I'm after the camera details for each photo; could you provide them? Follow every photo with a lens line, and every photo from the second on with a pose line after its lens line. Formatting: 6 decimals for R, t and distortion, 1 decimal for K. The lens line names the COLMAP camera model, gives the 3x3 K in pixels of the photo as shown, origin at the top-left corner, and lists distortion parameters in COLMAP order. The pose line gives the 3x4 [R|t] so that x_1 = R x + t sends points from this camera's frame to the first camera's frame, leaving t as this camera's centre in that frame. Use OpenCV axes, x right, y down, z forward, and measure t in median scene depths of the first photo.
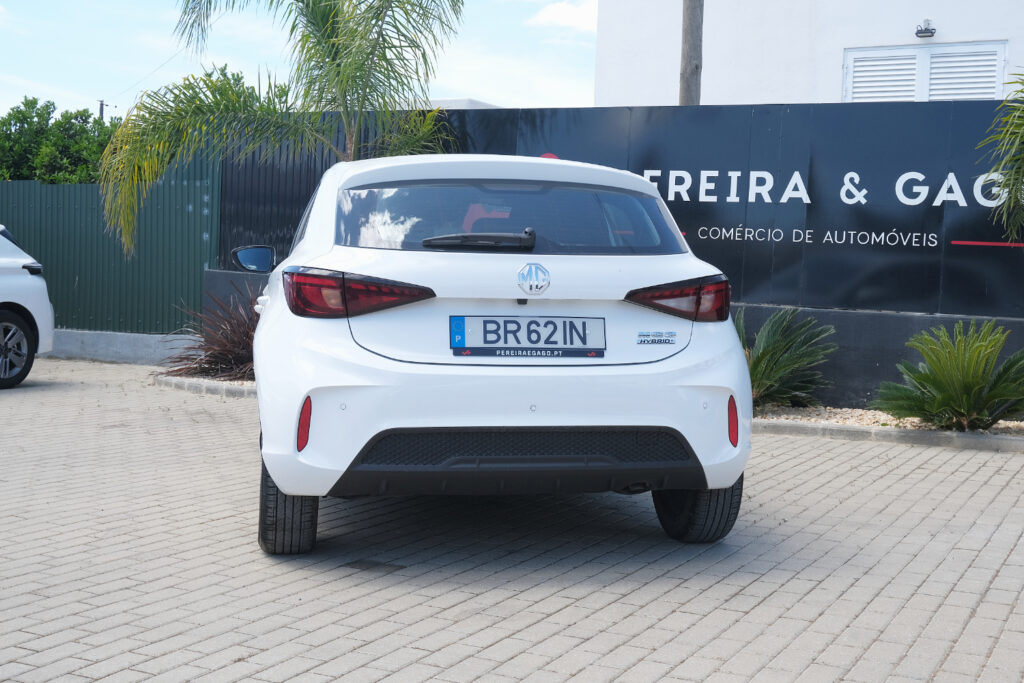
lens RADIAL K [[1240.6, 0, 508.7], [0, 1240.6, 344.8], [0, 0, 1]] dist [-0.020687, 0.000000]
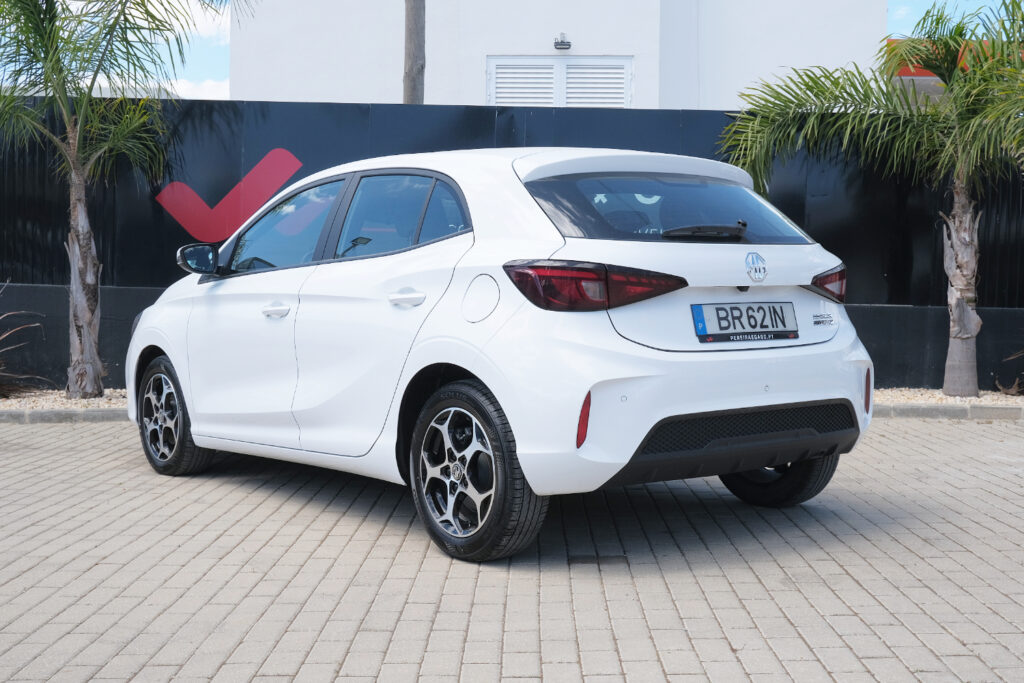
lens RADIAL K [[1240.6, 0, 511.2], [0, 1240.6, 342.7], [0, 0, 1]] dist [-0.020687, 0.000000]
pose [[0.895424, -0.044536, 0.442982, -0.632718], [0.045426, 0.998931, 0.008606, -0.007232], [-0.442892, 0.012417, 0.896489, 0.143919]]
